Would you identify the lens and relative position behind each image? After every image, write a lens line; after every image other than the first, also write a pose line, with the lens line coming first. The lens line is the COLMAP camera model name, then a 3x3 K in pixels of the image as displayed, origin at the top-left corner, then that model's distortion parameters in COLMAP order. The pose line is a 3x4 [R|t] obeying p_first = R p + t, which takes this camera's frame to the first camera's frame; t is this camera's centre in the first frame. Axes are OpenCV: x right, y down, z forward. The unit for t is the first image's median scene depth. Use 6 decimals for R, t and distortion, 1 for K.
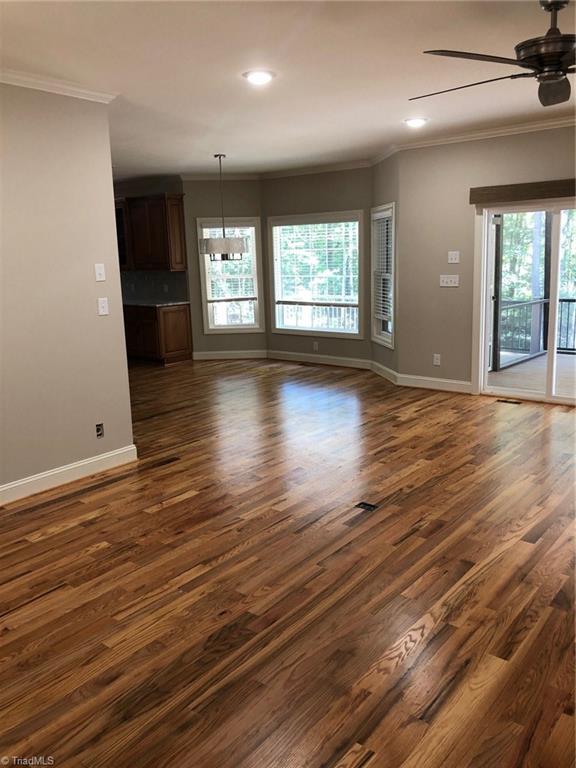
lens RADIAL K [[624.2, 0, 281.9], [0, 624.2, 380.8], [0, 0, 1]] dist [0.021043, -0.033902]
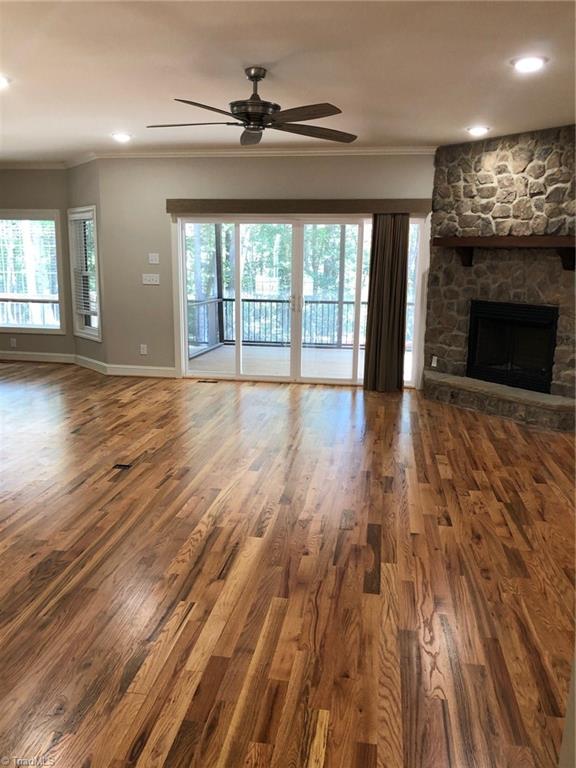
lens RADIAL K [[624.2, 0, 289.9], [0, 624.2, 382.8], [0, 0, 1]] dist [0.021043, -0.033902]
pose [[0.857491, -0.059905, 0.510999, -0.140757], [0.061970, 0.997993, 0.013006, 0.037480], [-0.510753, 0.020514, 0.859483, -0.128864]]
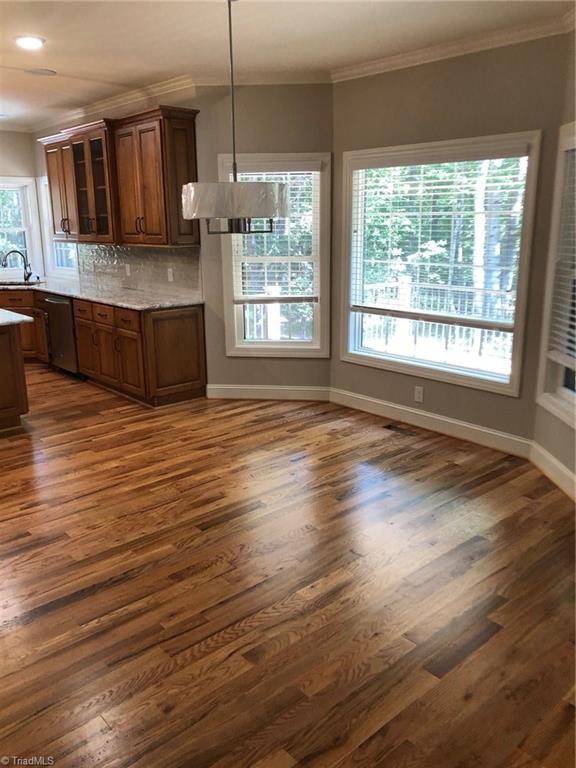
lens RADIAL K [[624.2, 0, 273.1], [0, 624.2, 384.6], [0, 0, 1]] dist [0.021043, -0.033902]
pose [[0.986216, 0.060427, -0.154033, 0.022636], [-0.051714, 0.996860, 0.059960, -0.157422], [0.157173, -0.051168, 0.986245, 0.773976]]
